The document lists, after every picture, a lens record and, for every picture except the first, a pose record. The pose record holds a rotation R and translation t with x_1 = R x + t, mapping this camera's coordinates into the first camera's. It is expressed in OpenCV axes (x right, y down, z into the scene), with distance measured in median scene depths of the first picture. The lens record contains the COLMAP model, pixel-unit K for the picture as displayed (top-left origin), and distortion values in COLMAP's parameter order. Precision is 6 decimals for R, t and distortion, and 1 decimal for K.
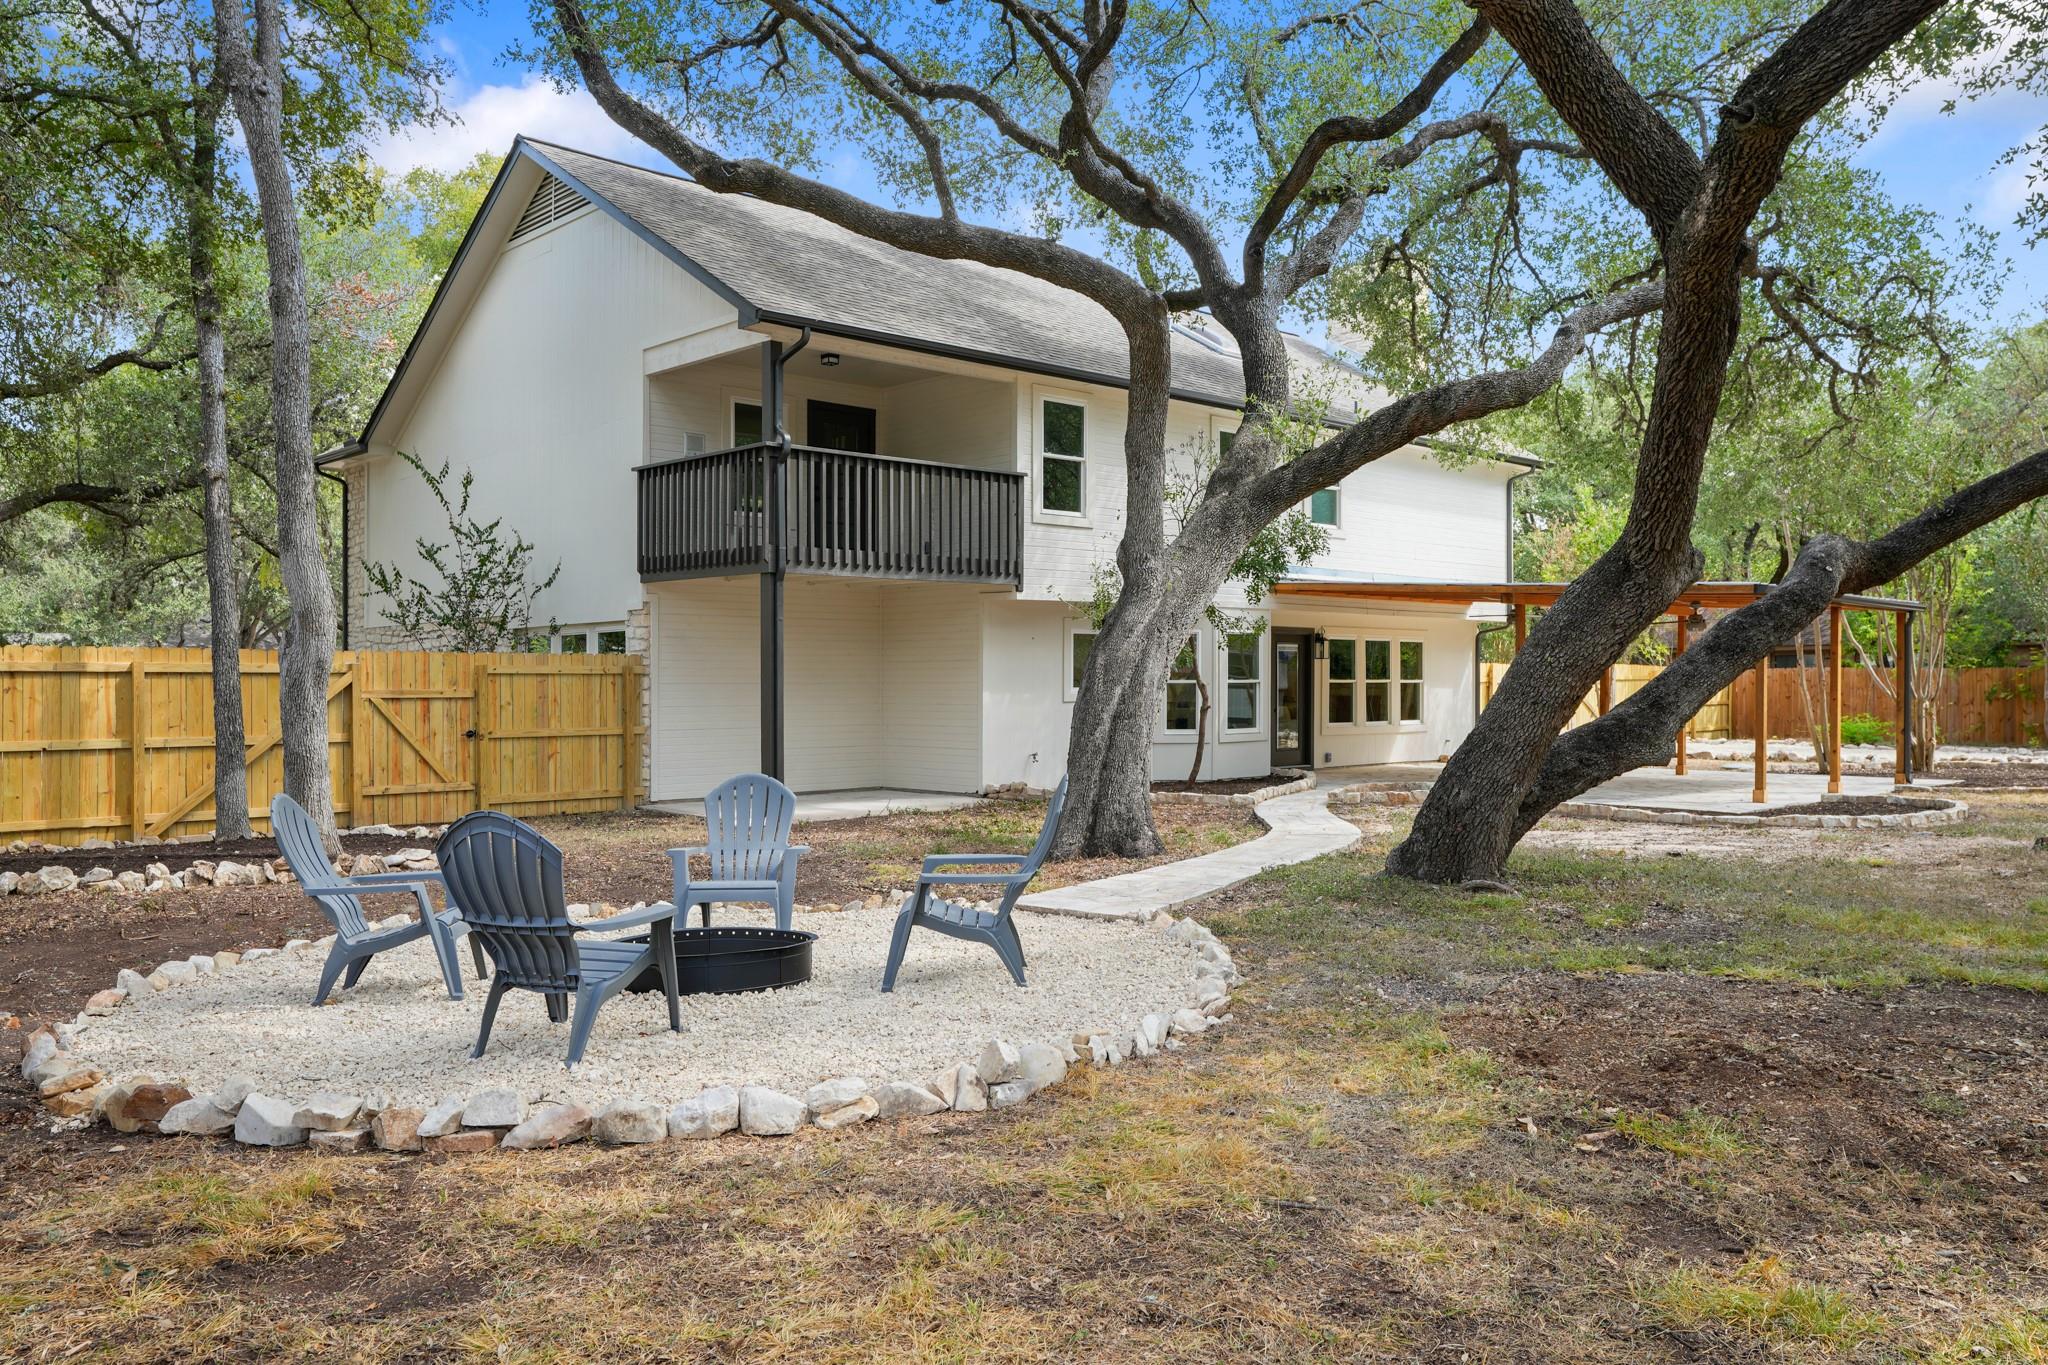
lens RADIAL K [[1511.6, 0, 1030.2], [0, 1511.6, 695.0], [0, 0, 1]] dist [0.056481, 0.001458]
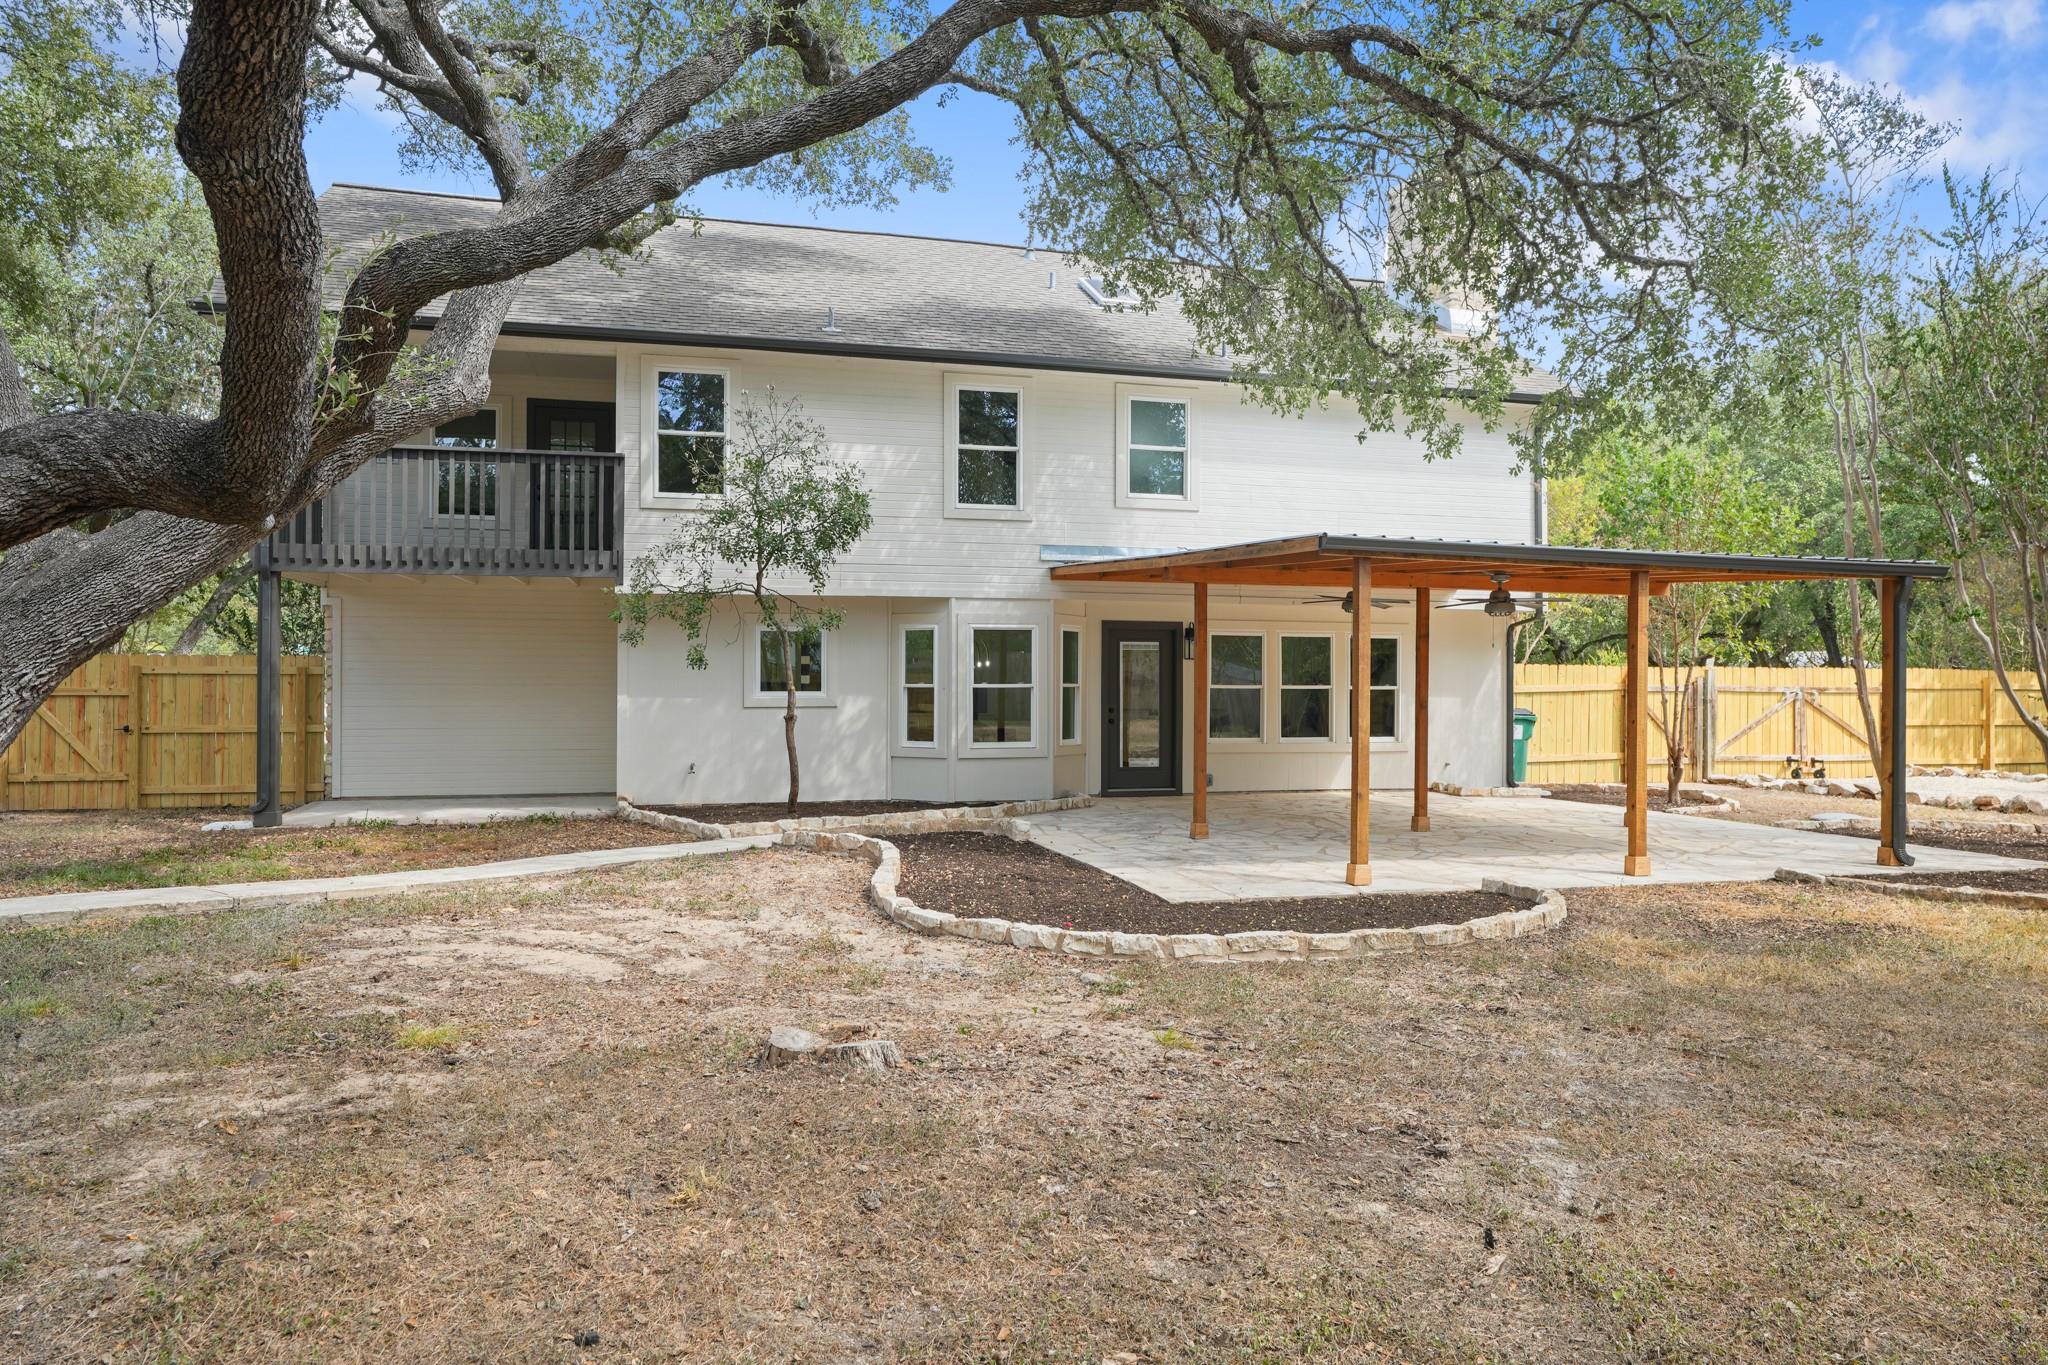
lens RADIAL K [[1234.1, 0, 1022.3], [0, 1234.1, 676.9], [0, 0, 1]] dist [0.003710, 0.000567]
pose [[0.875370, -0.001437, -0.483451, 0.542794], [-0.008687, 0.999787, -0.018700, -0.001073], [0.483375, 0.020570, 0.875172, 0.455011]]
